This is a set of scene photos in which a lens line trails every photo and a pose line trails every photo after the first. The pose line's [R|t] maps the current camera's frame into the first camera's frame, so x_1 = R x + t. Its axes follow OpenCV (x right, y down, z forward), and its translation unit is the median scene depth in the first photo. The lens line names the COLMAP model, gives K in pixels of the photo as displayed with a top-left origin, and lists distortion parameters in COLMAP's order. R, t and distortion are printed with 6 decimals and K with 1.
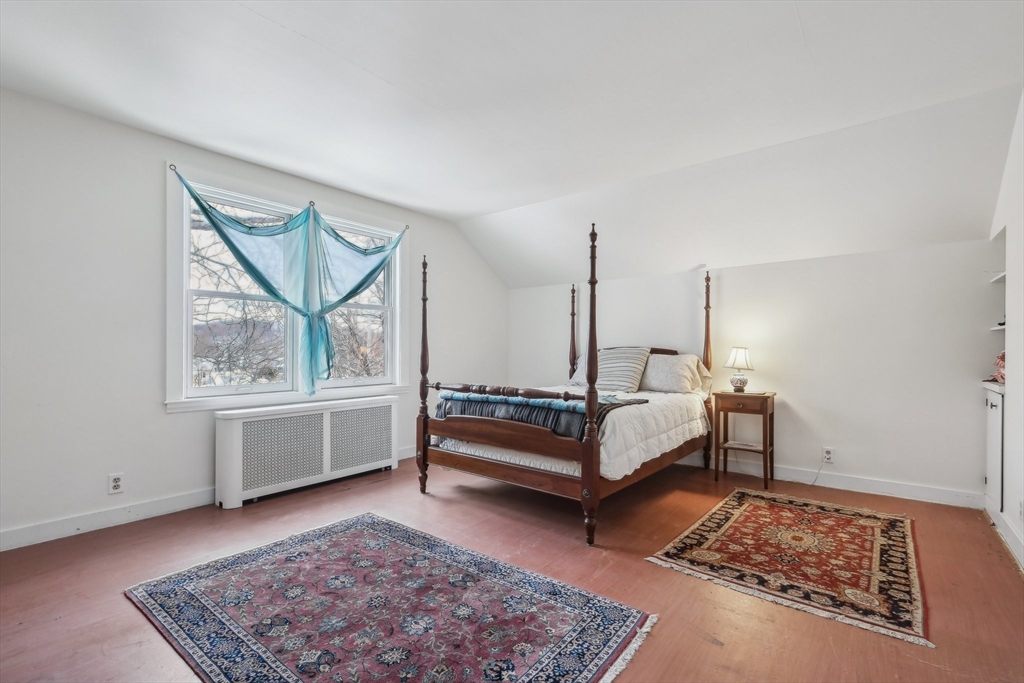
lens RADIAL K [[455.6, 0, 514.5], [0, 455.6, 341.5], [0, 0, 1]] dist [-0.002306, -0.000120]
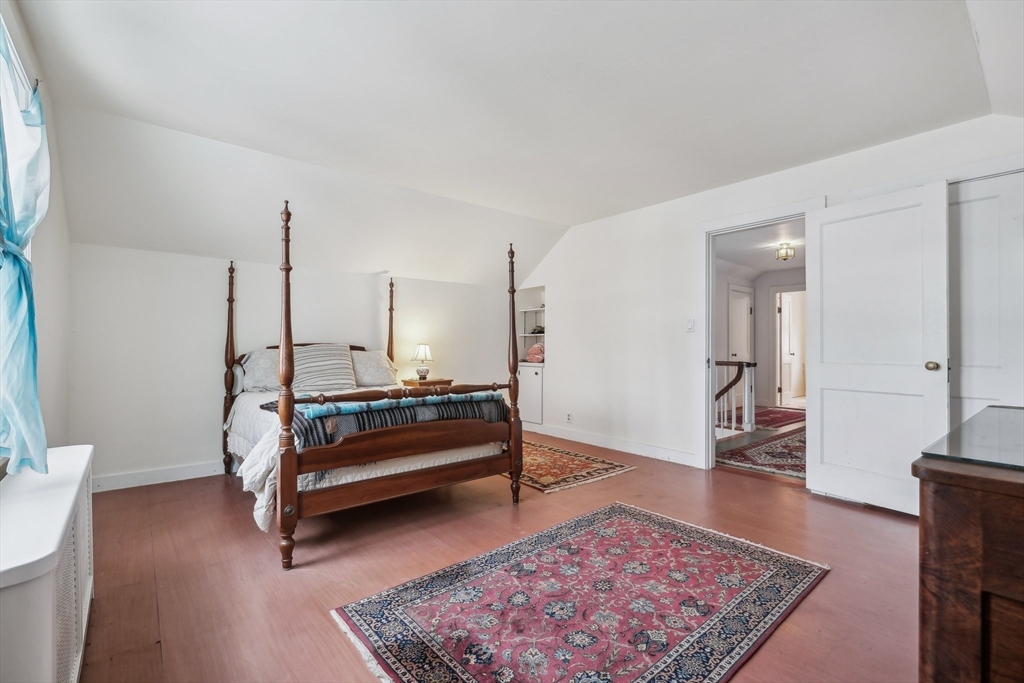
lens RADIAL K [[455.6, 0, 514.5], [0, 455.6, 341.5], [0, 0, 1]] dist [-0.002306, -0.000120]
pose [[0.199324, 0.007026, 0.979908, -1.004880], [-0.014495, 0.999886, -0.004221, 0.010138], [-0.979826, -0.013362, 0.199403, 0.728450]]
